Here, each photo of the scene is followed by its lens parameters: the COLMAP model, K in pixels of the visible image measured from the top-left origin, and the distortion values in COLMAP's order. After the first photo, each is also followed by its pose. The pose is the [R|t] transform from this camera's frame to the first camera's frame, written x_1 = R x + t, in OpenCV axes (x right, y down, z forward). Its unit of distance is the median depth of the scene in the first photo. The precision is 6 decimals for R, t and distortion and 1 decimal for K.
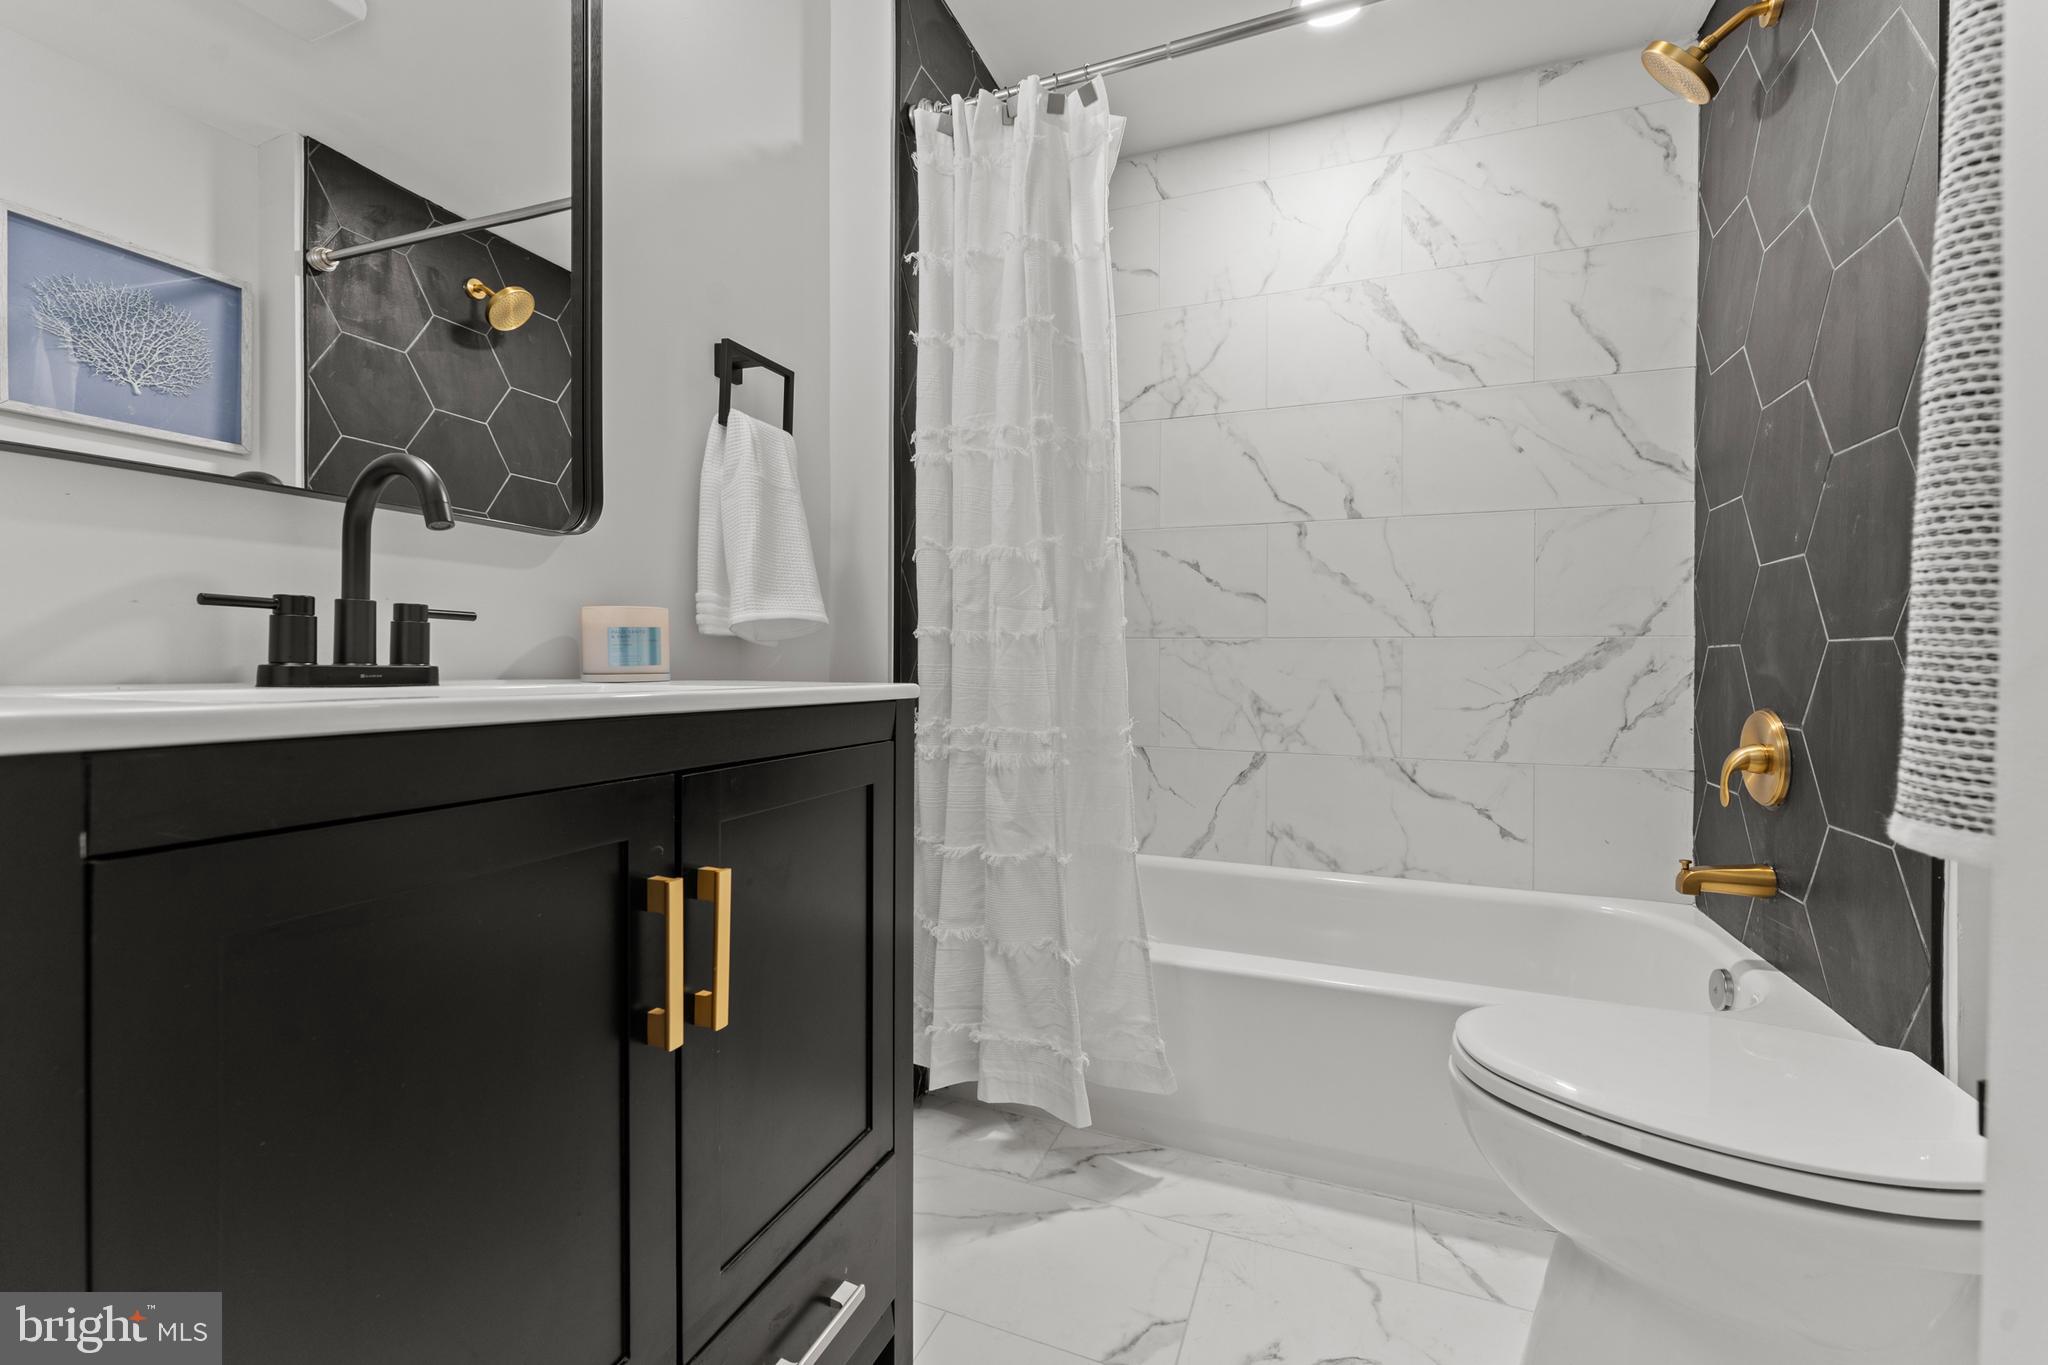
lens RADIAL K [[835.7, 0, 1028.3], [0, 835.7, 669.1], [0, 0, 1]] dist [0.001549, 0.000476]
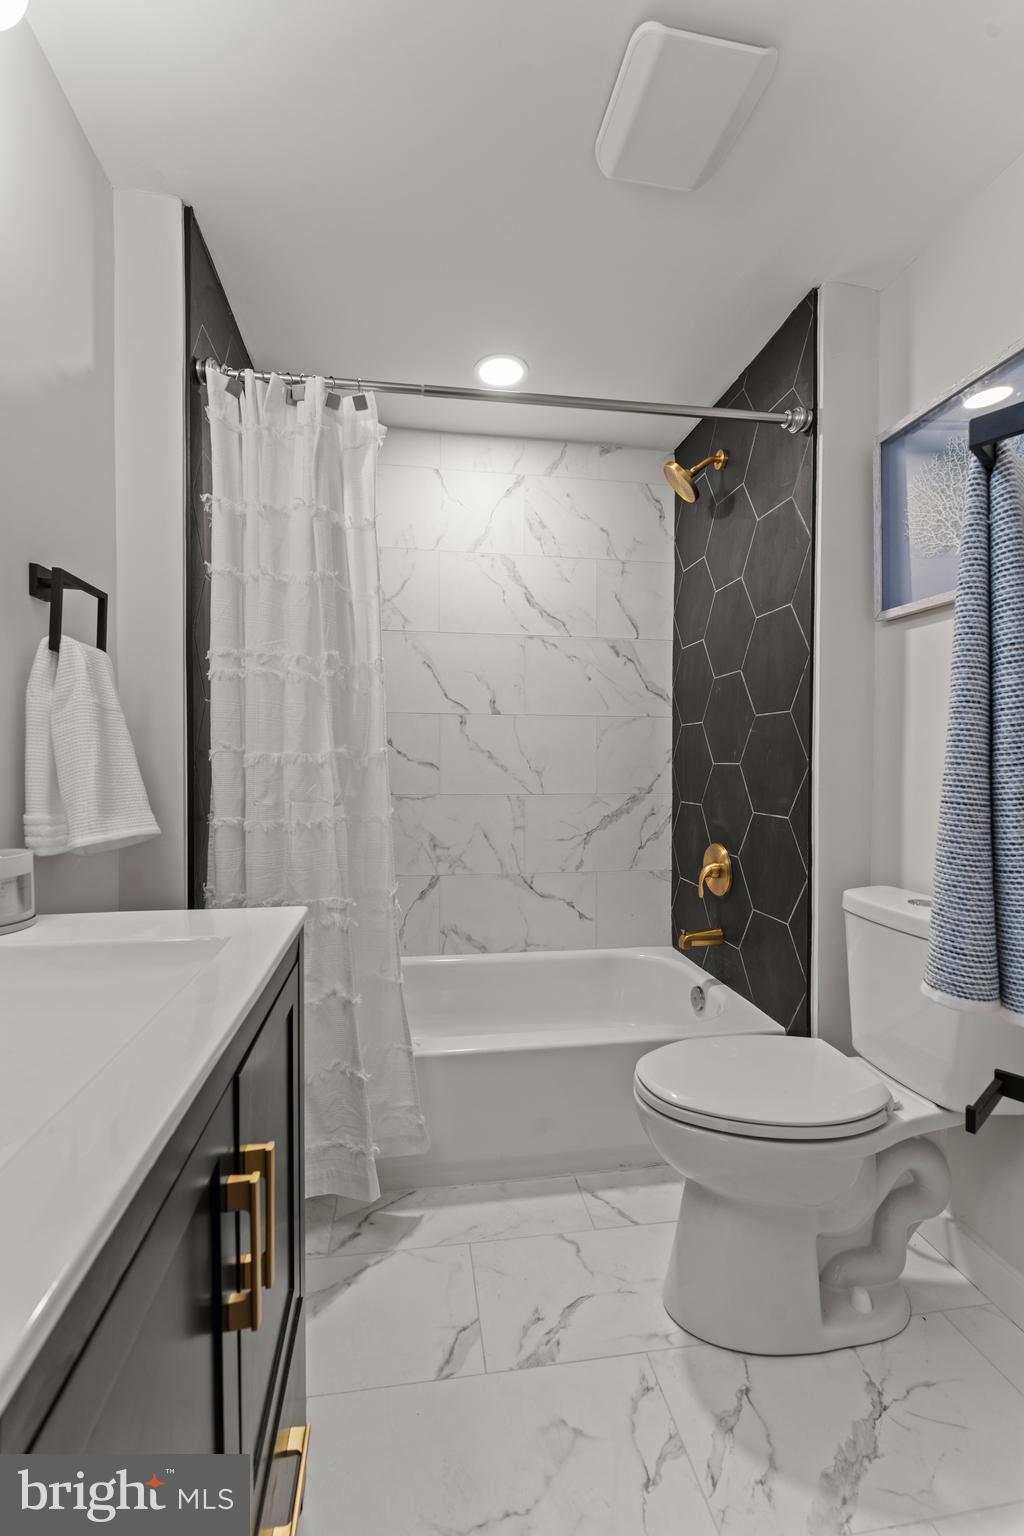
lens RADIAL K [[626.7, 0, 497.6], [0, 626.7, 776.2], [0, 0, 1]] dist [0.001549, 0.000476]
pose [[0.867816, -0.008283, 0.496816, -0.228606], [0.001418, 0.999898, 0.014193, -0.122695], [-0.496883, -0.011613, 0.867740, 0.046791]]
